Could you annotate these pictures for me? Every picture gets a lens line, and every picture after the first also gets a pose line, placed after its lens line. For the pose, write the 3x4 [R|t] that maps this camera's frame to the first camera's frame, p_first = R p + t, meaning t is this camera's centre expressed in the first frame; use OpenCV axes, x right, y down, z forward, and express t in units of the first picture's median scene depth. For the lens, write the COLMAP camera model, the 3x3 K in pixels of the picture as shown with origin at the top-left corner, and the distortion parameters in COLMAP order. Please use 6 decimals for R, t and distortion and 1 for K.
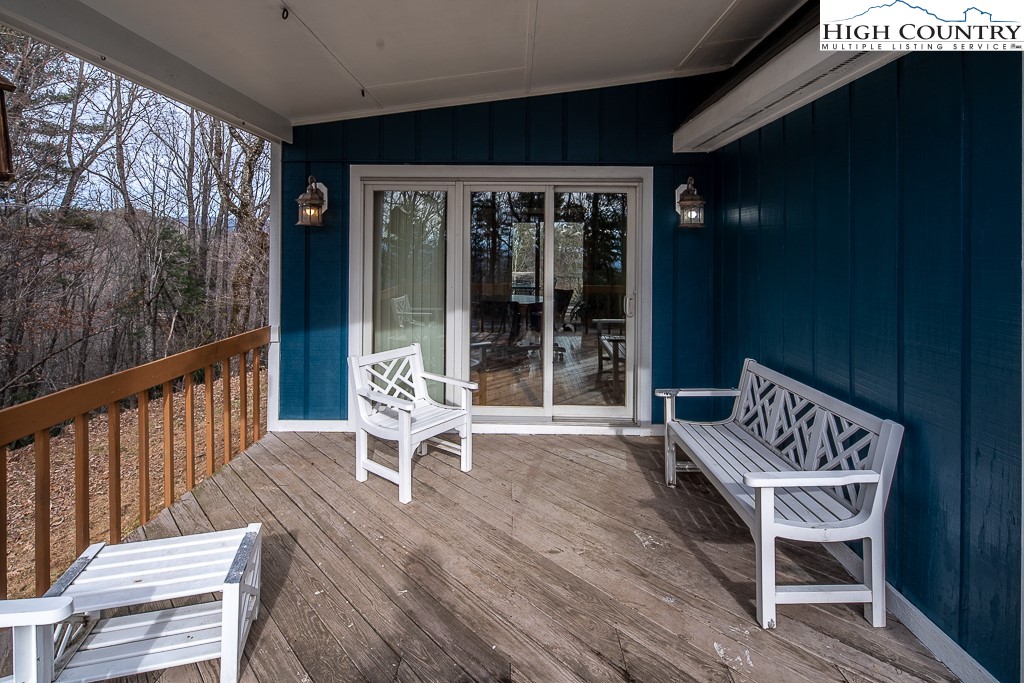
lens RADIAL K [[507.6, 0, 500.4], [0, 507.6, 253.1], [0, 0, 1]] dist [0.000438, -0.003918]
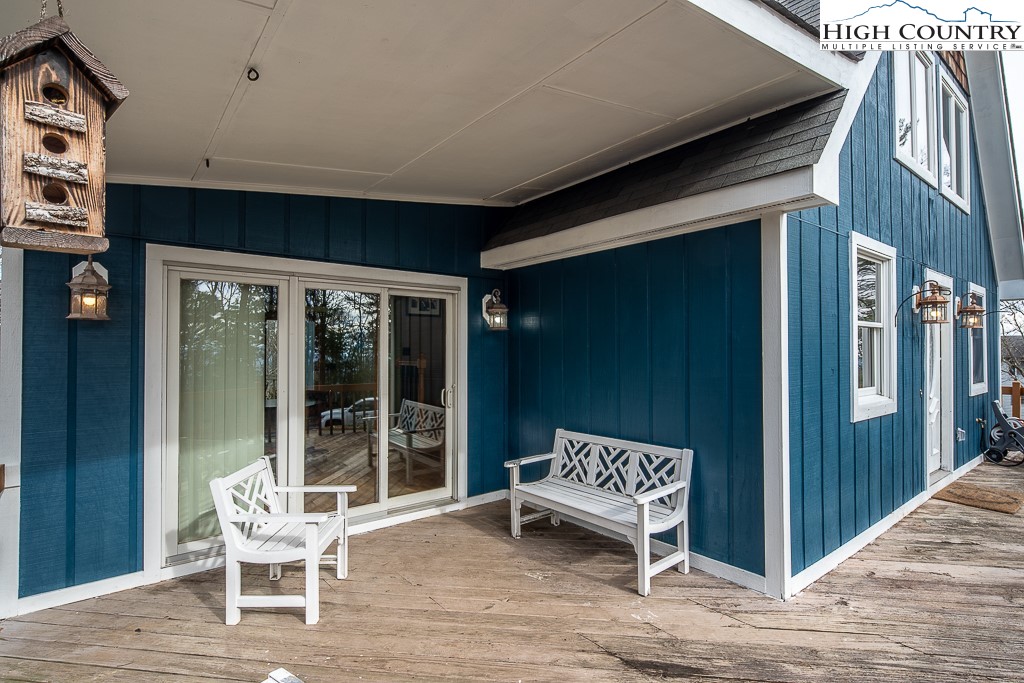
lens RADIAL K [[507.6, 0, 506.4], [0, 507.6, 342.8], [0, 0, 1]] dist [0.000438, -0.003918]
pose [[0.766545, -0.000266, 0.642191, -0.478849], [0.010609, 0.999869, -0.012250, -0.005360], [-0.642103, 0.016204, 0.766447, 0.051319]]
